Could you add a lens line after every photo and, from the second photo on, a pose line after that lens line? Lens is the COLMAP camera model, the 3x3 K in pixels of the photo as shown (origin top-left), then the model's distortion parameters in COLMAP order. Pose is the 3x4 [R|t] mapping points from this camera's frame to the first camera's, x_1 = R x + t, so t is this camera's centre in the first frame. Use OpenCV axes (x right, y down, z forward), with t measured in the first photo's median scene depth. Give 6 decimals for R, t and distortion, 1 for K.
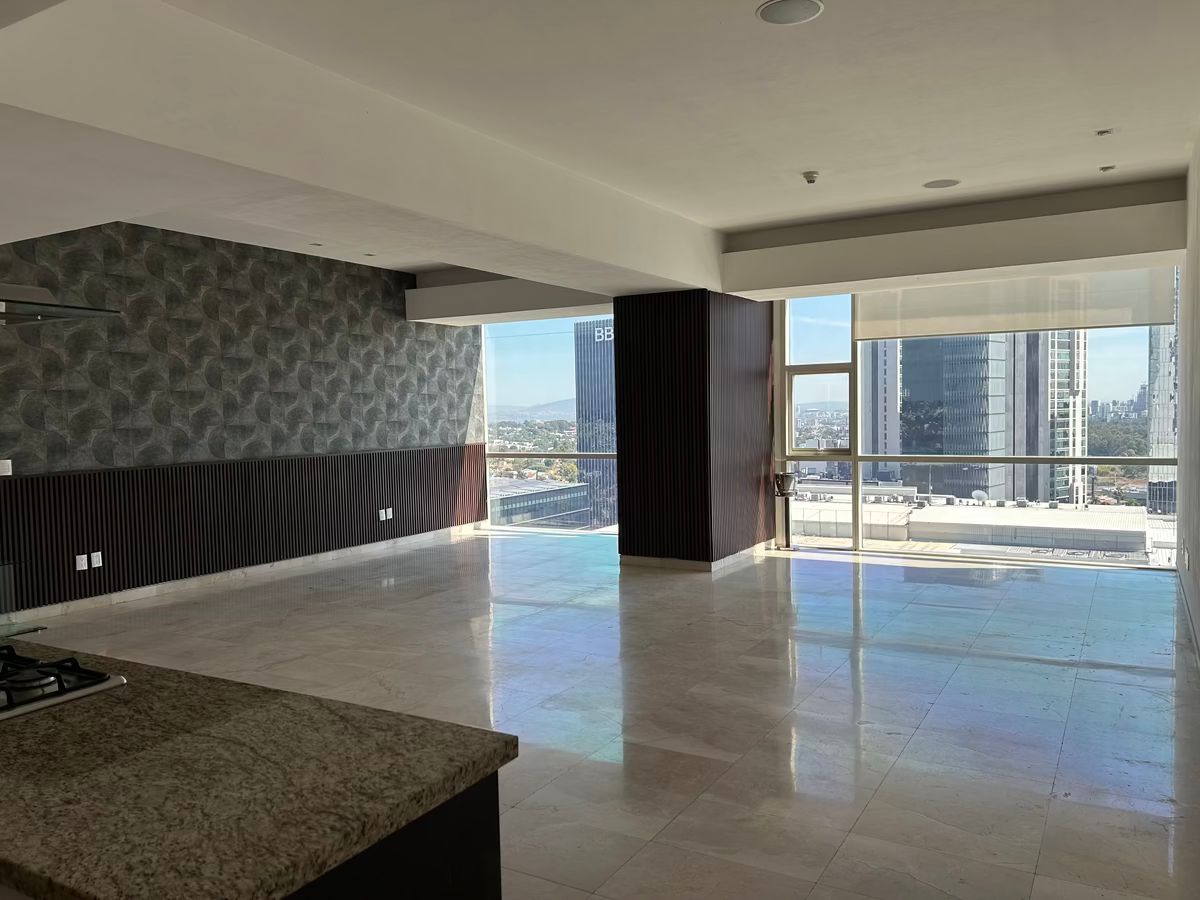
lens RADIAL K [[904.5, 0, 603.6], [0, 904.5, 466.6], [0, 0, 1]] dist [0.051342, -0.038005]
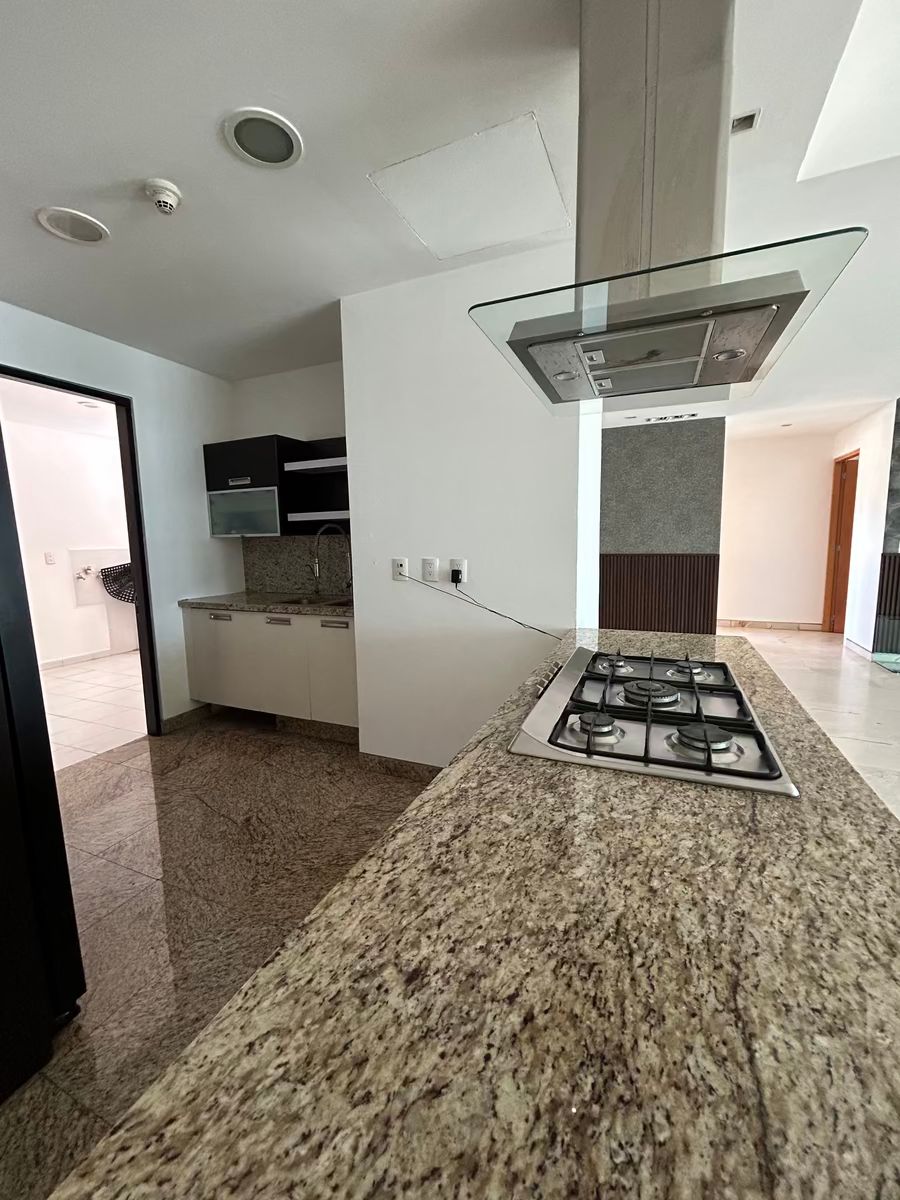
lens RADIAL K [[481.4, 0, 447.4], [0, 481.4, 600.4], [0, 0, 1]] dist [-0.000401, 0.000180]
pose [[0.114765, 0.137689, -0.983804, -0.245569], [-0.046881, 0.989995, 0.133087, 0.057736], [0.992286, 0.030848, 0.120072, 0.812910]]
